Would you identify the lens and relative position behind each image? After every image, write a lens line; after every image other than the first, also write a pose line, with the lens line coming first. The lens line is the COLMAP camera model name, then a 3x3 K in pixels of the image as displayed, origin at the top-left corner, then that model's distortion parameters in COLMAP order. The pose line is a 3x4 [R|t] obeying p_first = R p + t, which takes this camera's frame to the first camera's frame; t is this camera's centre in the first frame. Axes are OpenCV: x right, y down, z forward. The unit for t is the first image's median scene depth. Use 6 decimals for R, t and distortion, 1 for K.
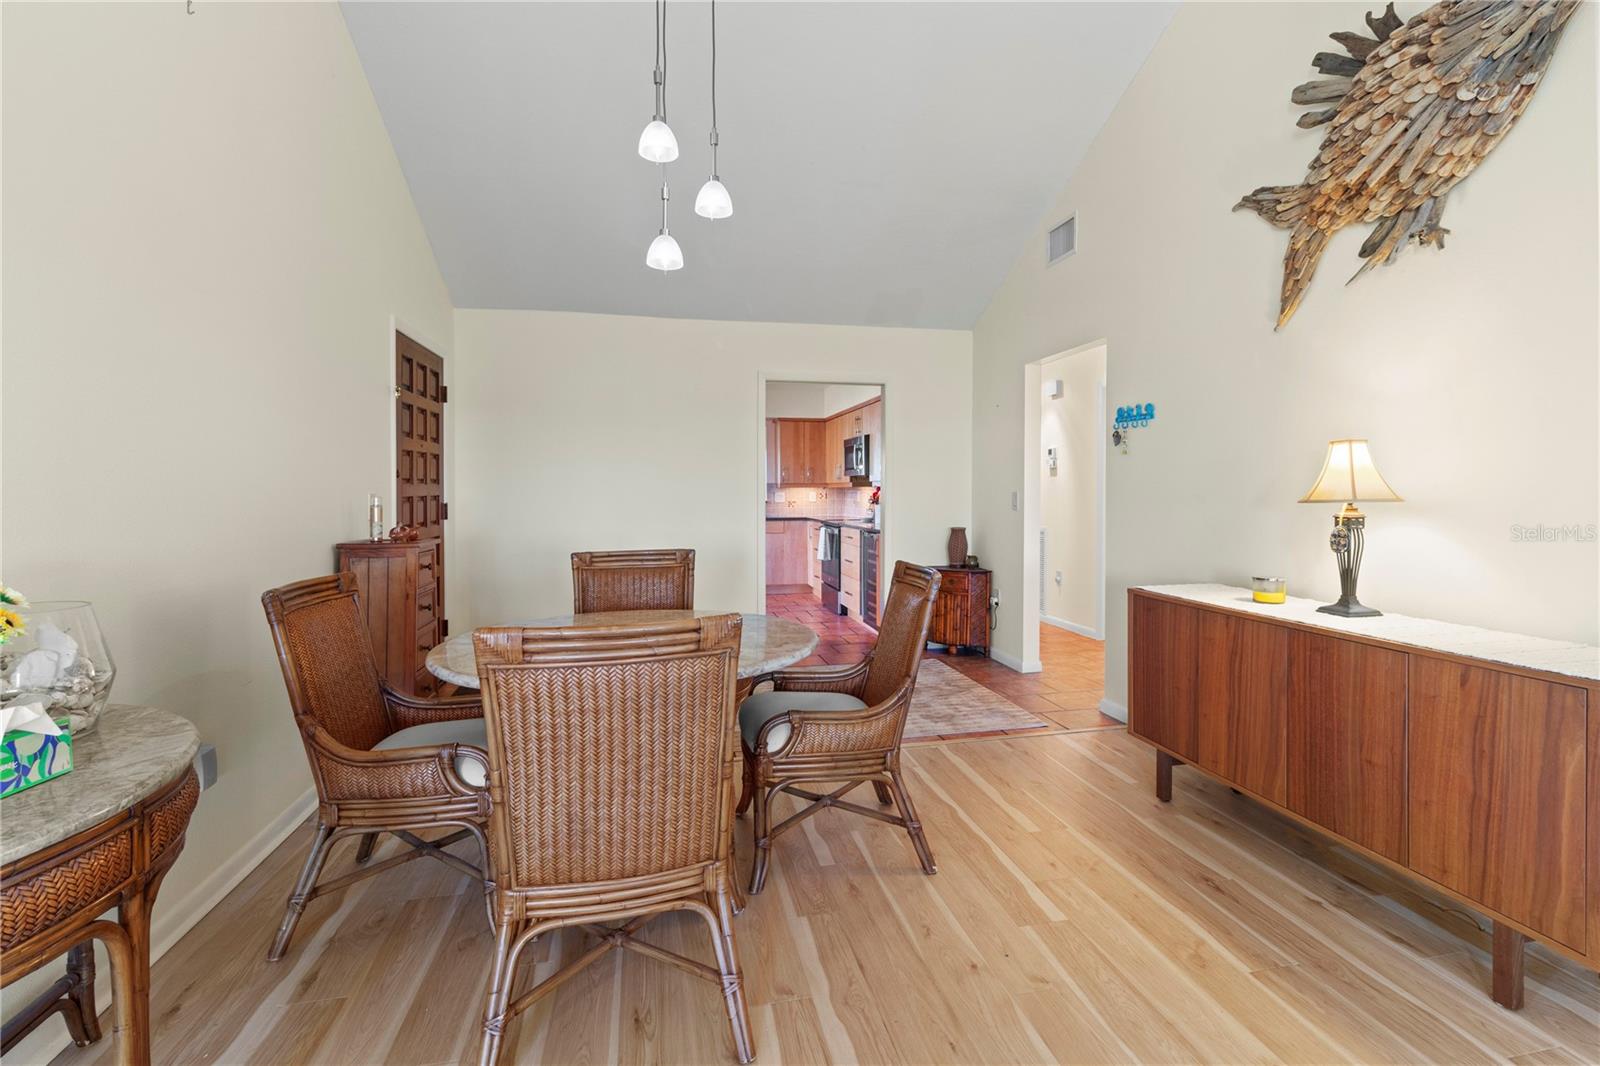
lens RADIAL K [[747.4, 0, 822.4], [0, 747.4, 496.7], [0, 0, 1]] dist [-0.000751, -0.000235]
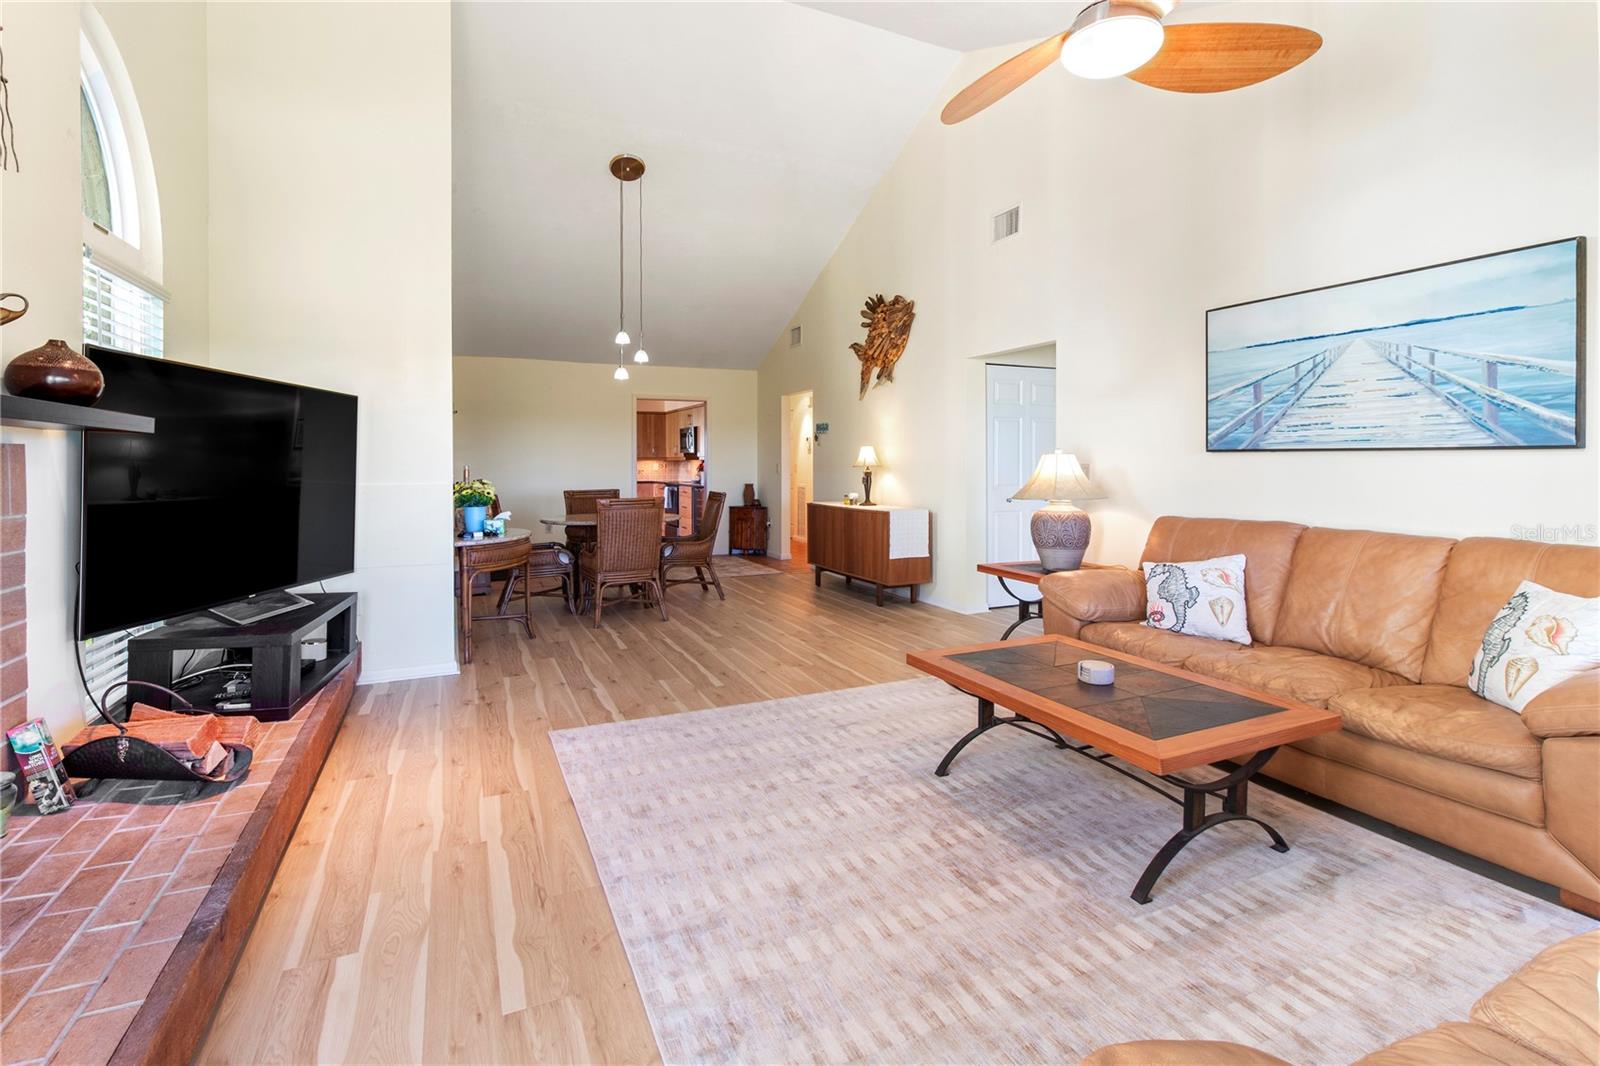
lens RADIAL K [[755.6, 0, 820.5], [0, 755.6, 471.4], [0, 0, 1]] dist [0.003475, 0.000794]
pose [[0.974097, -0.002810, 0.226114, -0.080770], [0.001831, 0.999988, 0.004539, 0.006591], [-0.226124, -0.004007, 0.974090, -1.116026]]
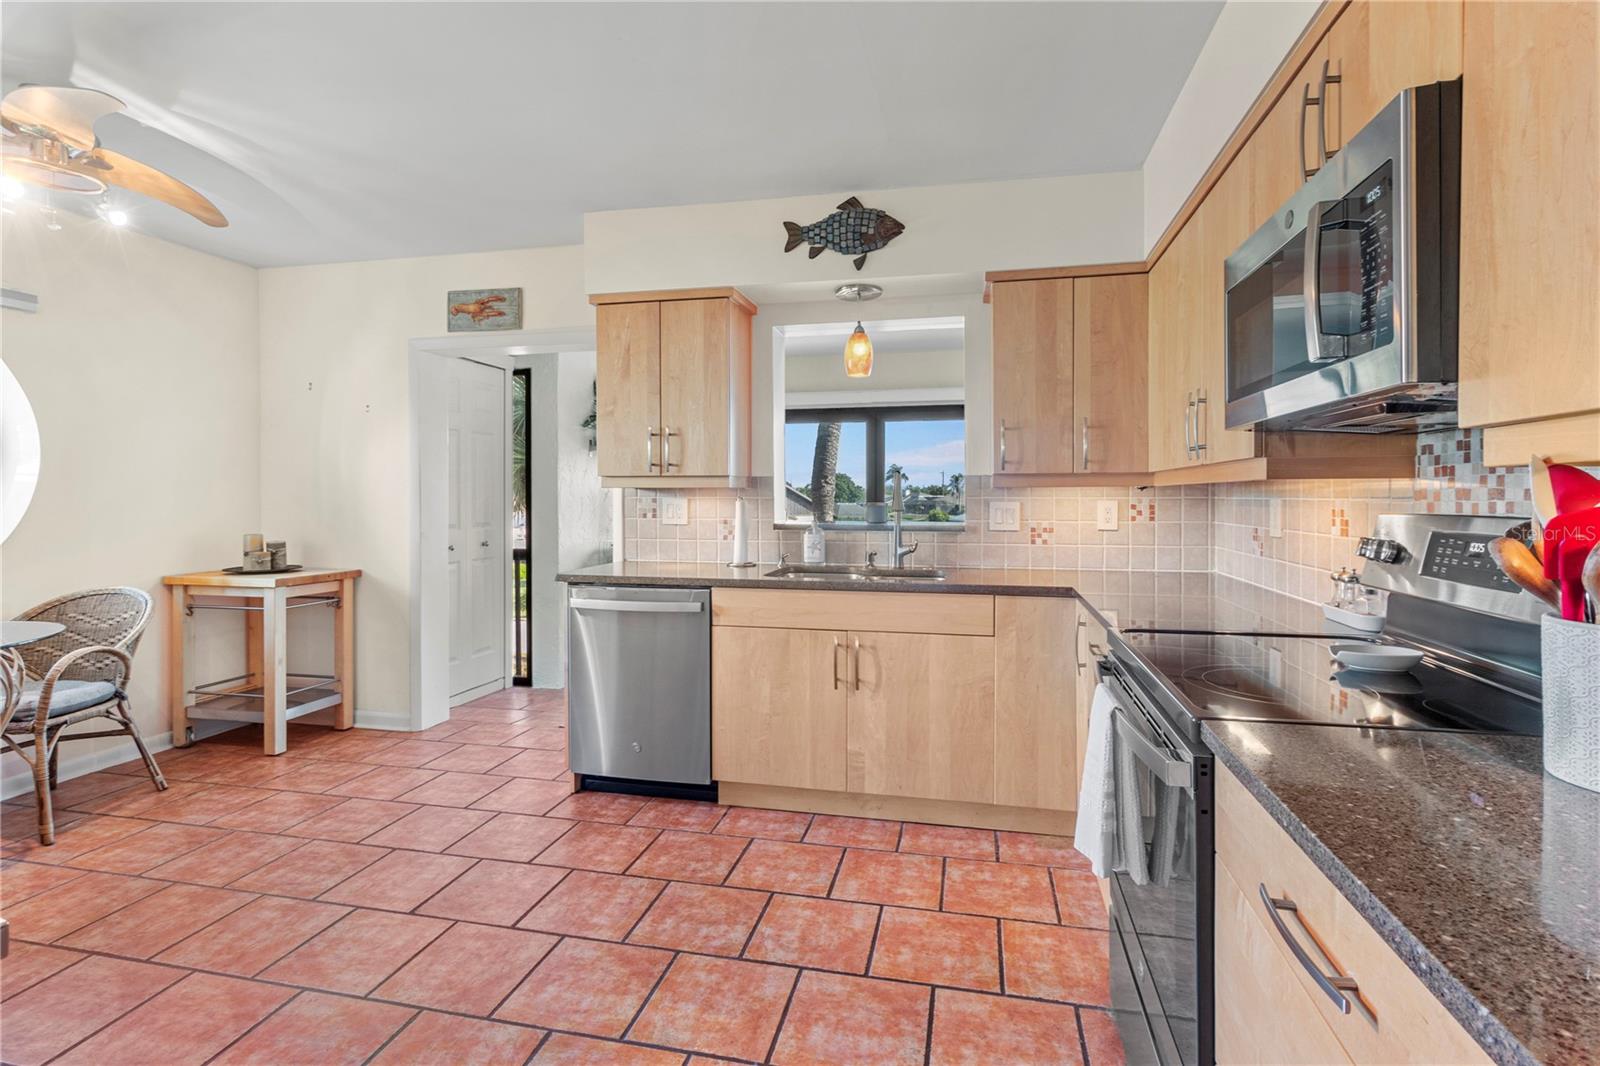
lens RADIAL K [[747.4, 0, 822.4], [0, 747.4, 496.7], [0, 0, 1]] dist [-0.000751, -0.000235]
pose [[0.908022, 0.000573, -0.418922, 0.027577], [-0.003954, 0.999966, -0.007202, -0.011497], [0.418904, 0.008196, 0.907994, 1.556315]]
